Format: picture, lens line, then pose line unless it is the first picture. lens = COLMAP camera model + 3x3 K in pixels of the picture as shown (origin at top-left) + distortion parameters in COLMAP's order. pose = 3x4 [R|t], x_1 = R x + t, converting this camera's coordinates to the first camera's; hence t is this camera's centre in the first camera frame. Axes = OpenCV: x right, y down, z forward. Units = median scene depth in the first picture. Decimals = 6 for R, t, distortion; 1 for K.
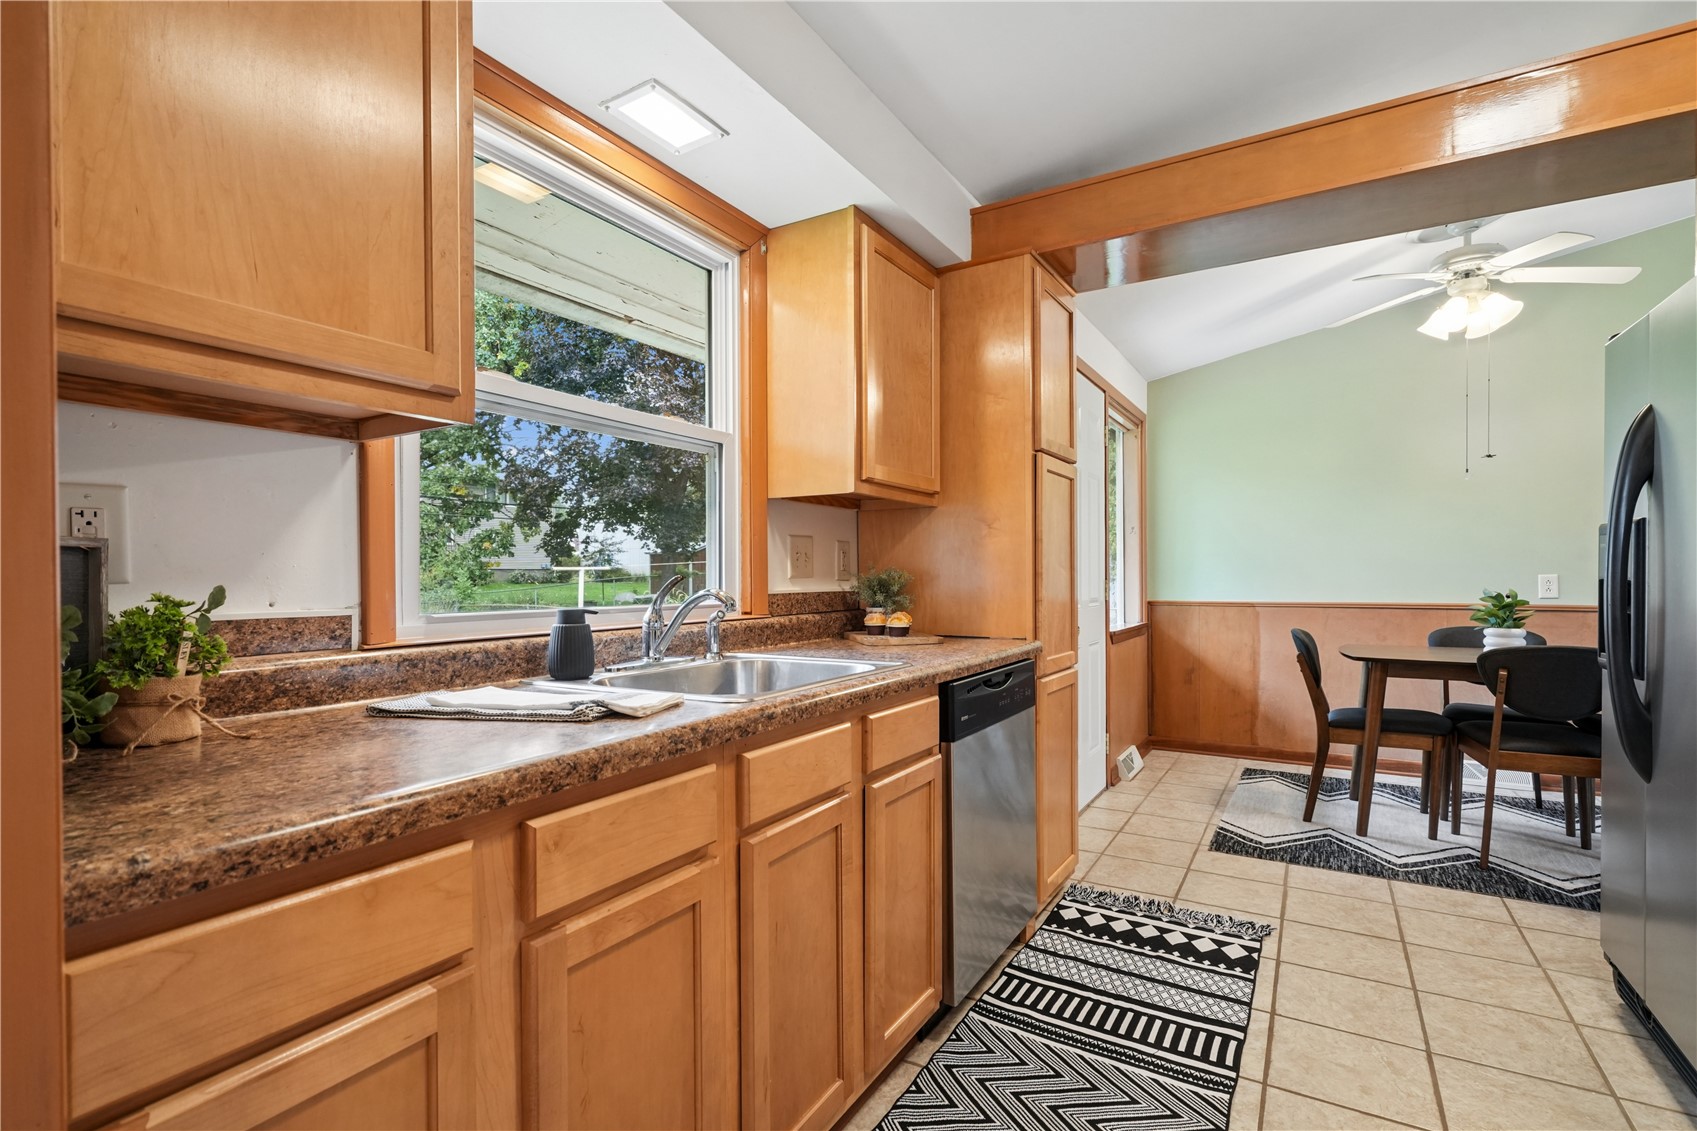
lens RADIAL K [[779.2, 0, 865.2], [0, 779.2, 581.2], [0, 0, 1]] dist [-0.002827, -0.001765]
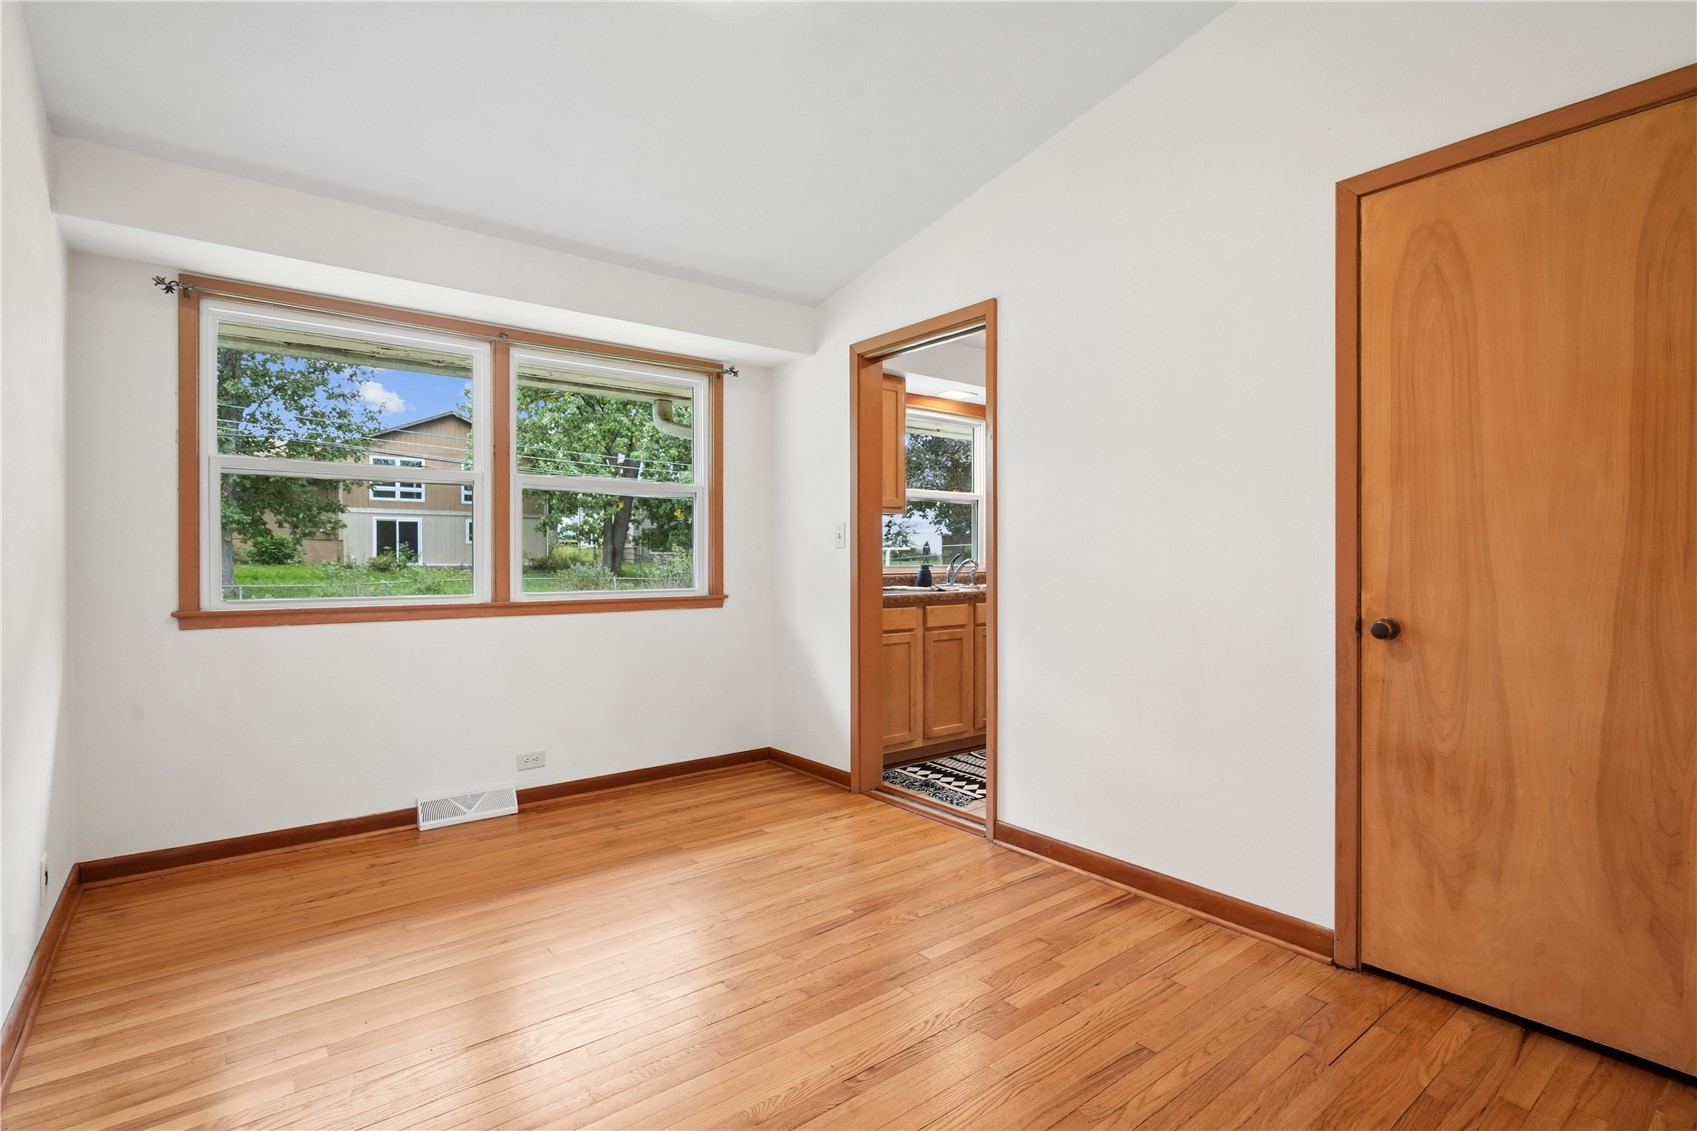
lens RADIAL K [[838.3, 0, 857.9], [0, 838.3, 563.7], [0, 0, 1]] dist [0.001903, -0.000800]
pose [[0.933668, 0.009071, -0.358026, 0.385153], [-0.008300, 0.999959, 0.003689, 0.014487], [0.358045, -0.000473, 0.933704, -1.501360]]
